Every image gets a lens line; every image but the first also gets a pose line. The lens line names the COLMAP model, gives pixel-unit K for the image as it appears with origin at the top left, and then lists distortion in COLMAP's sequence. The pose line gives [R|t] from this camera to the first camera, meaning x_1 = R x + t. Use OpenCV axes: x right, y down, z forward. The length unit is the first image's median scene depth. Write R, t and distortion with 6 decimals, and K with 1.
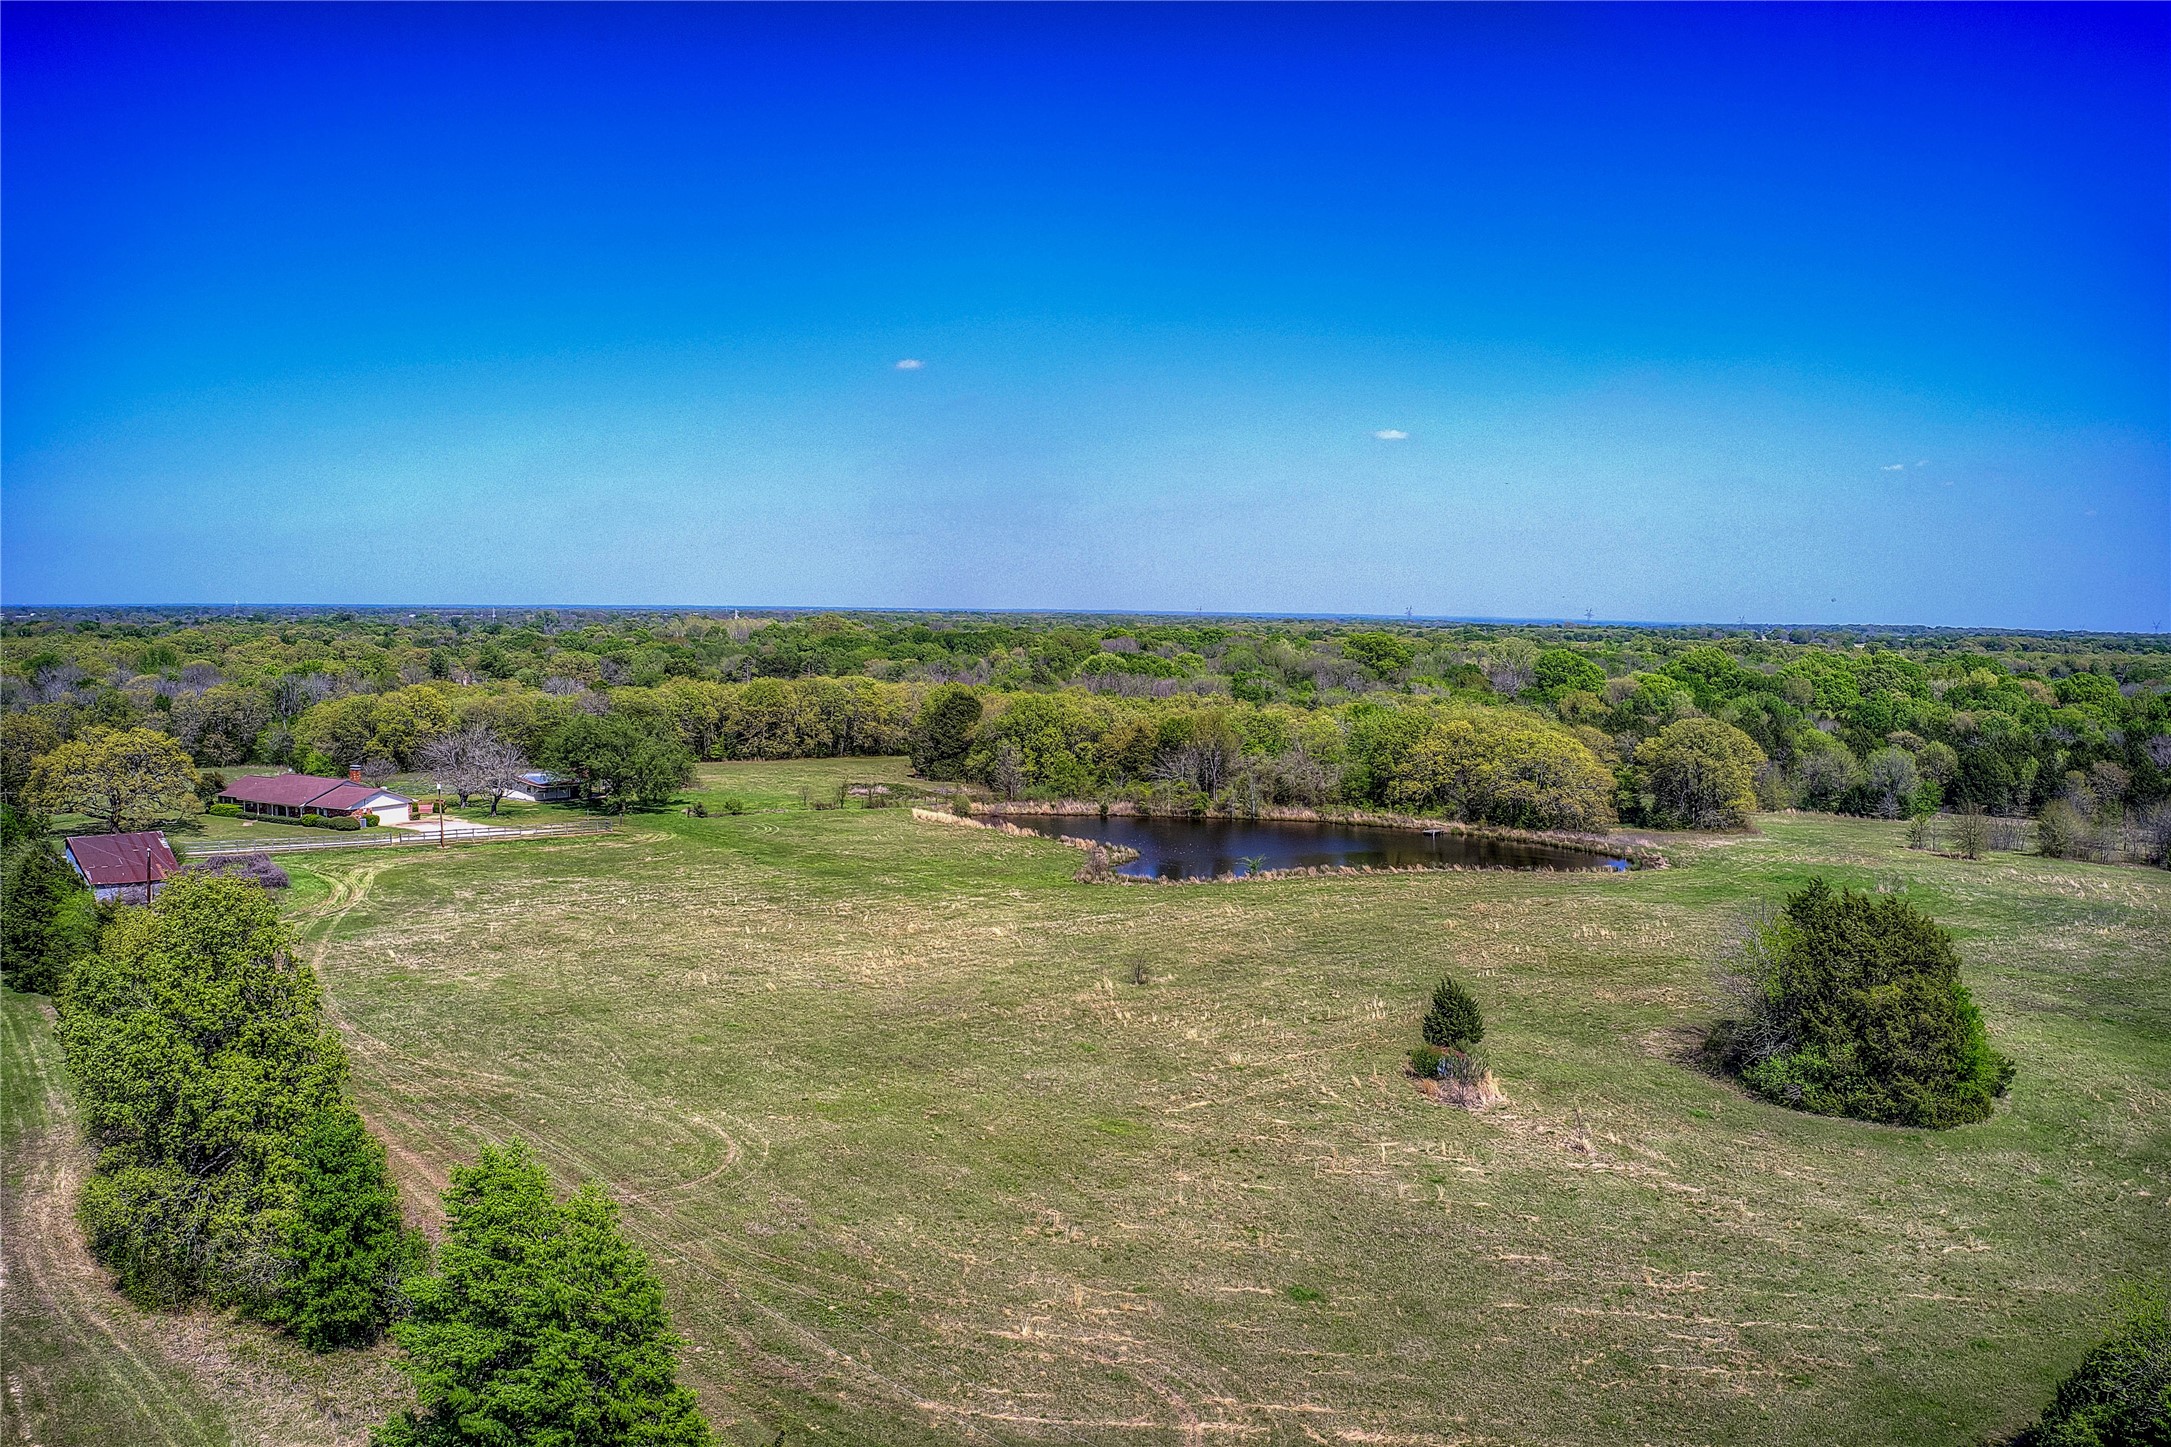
lens RADIAL K [[1784.8, 0, 1085.5], [0, 1784.8, 723.5], [0, 0, 1]] dist [-0.207948, 0.007471]
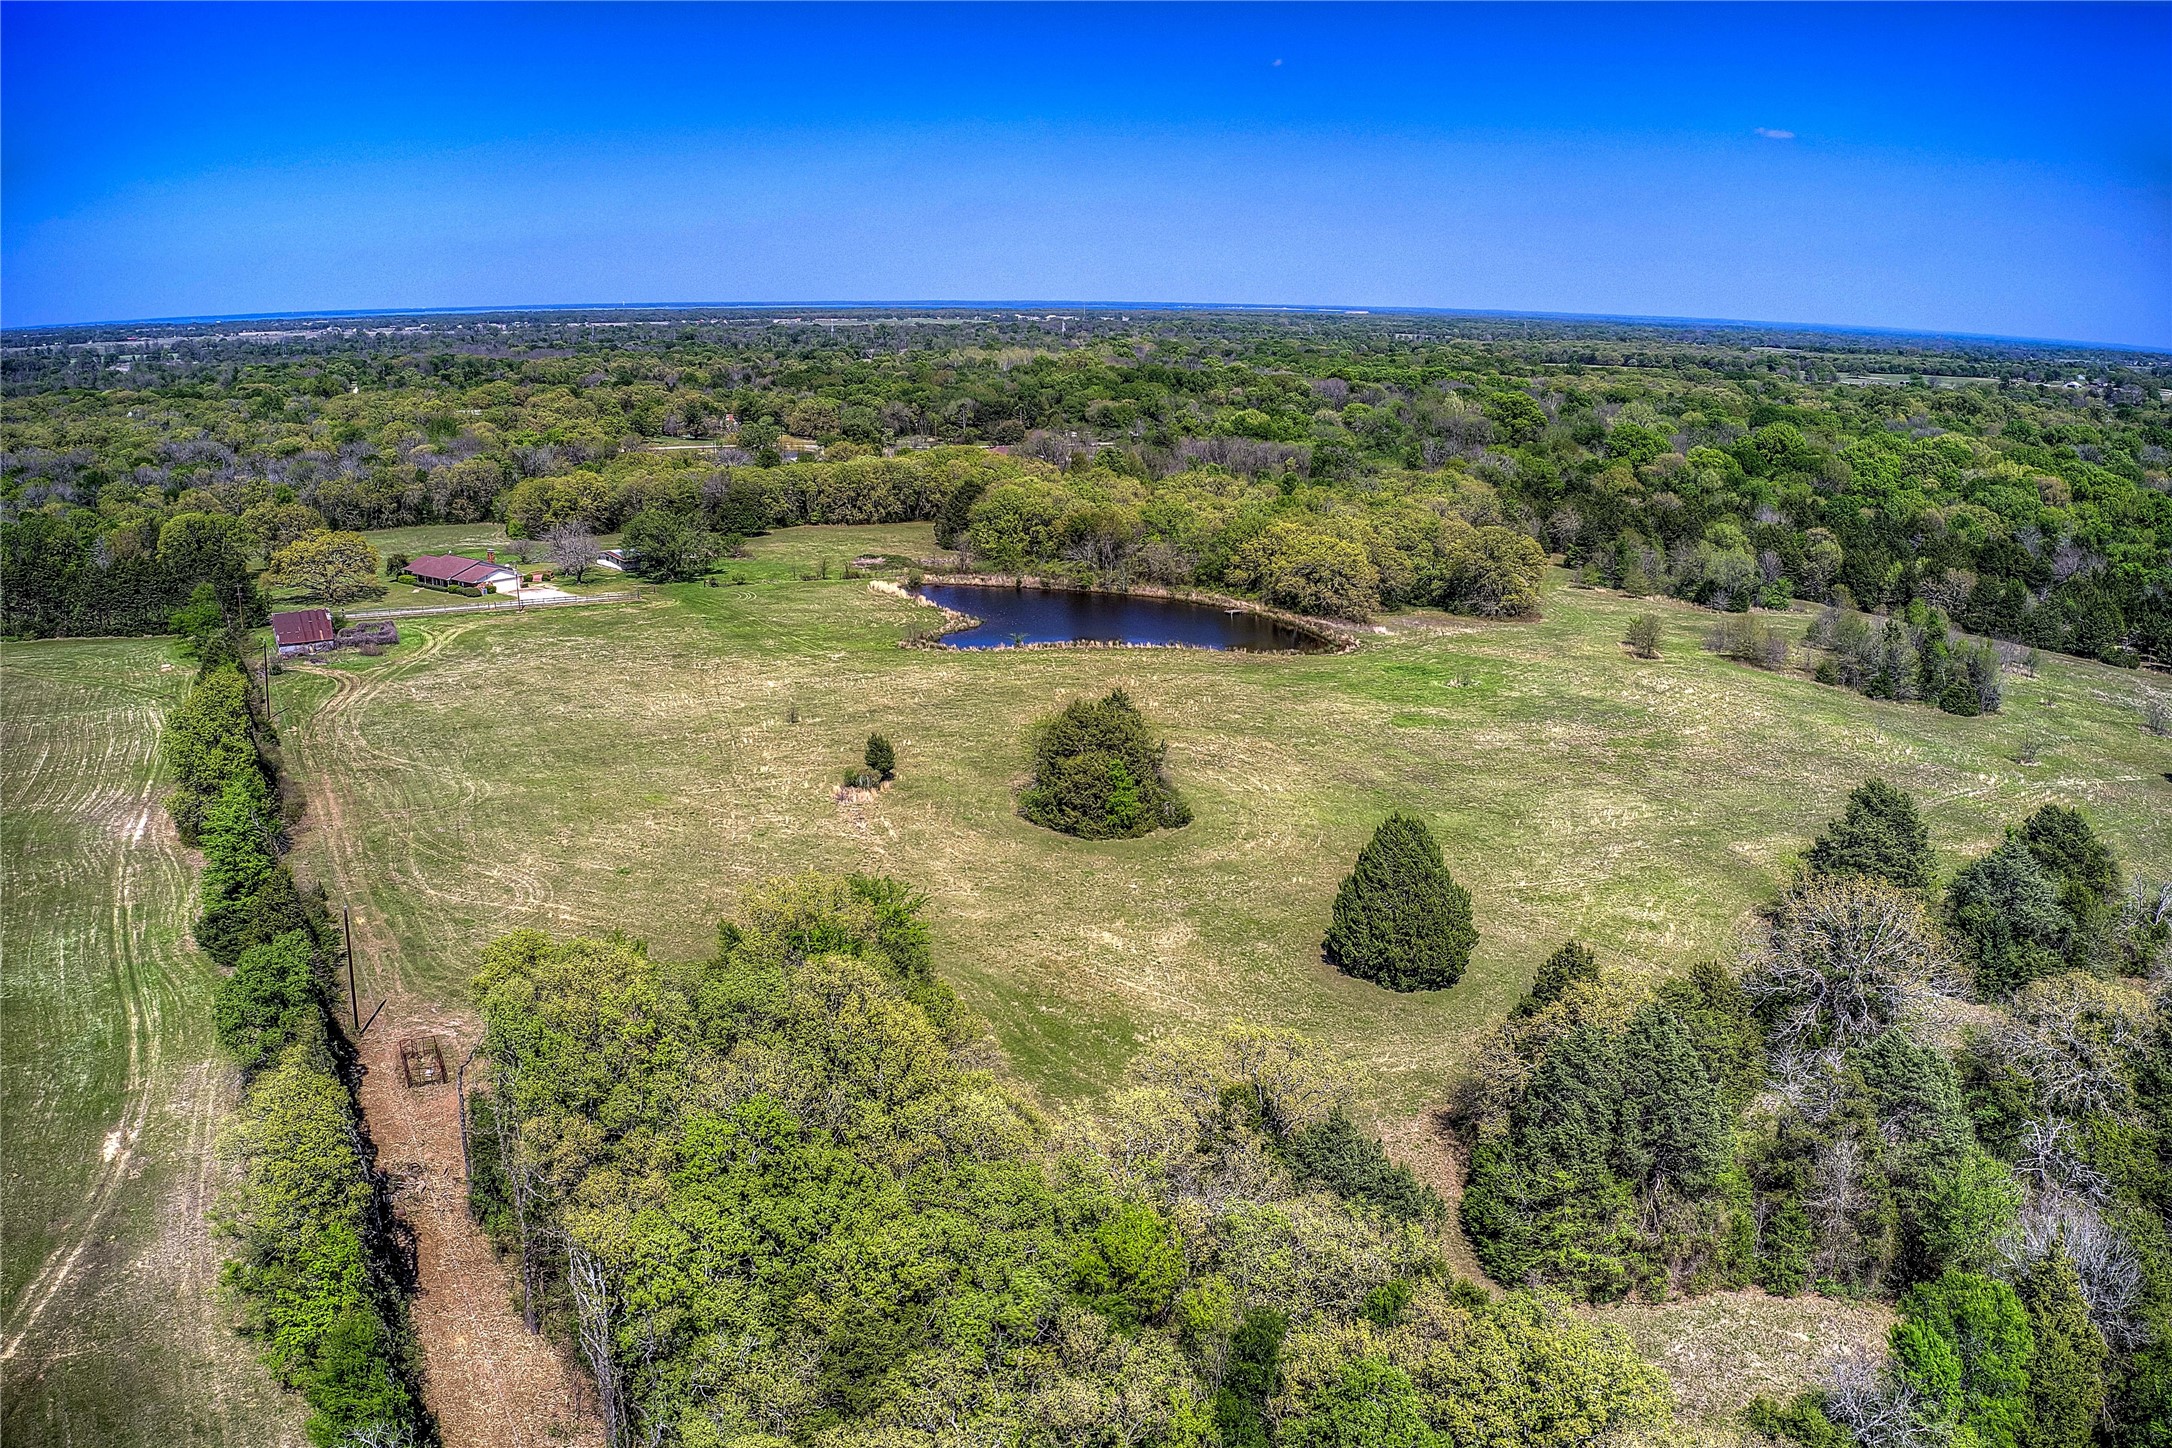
lens RADIAL K [[1785.6, 0, 1086.0], [0, 1785.6, 724.0], [0, 0, 1]] dist [-0.207948, 0.007471]
pose [[0.974969, 0.050997, -0.216414, 0.366468], [-0.012680, 0.984510, 0.174869, -0.085762], [0.221979, -0.167748, 0.960513, -0.322033]]
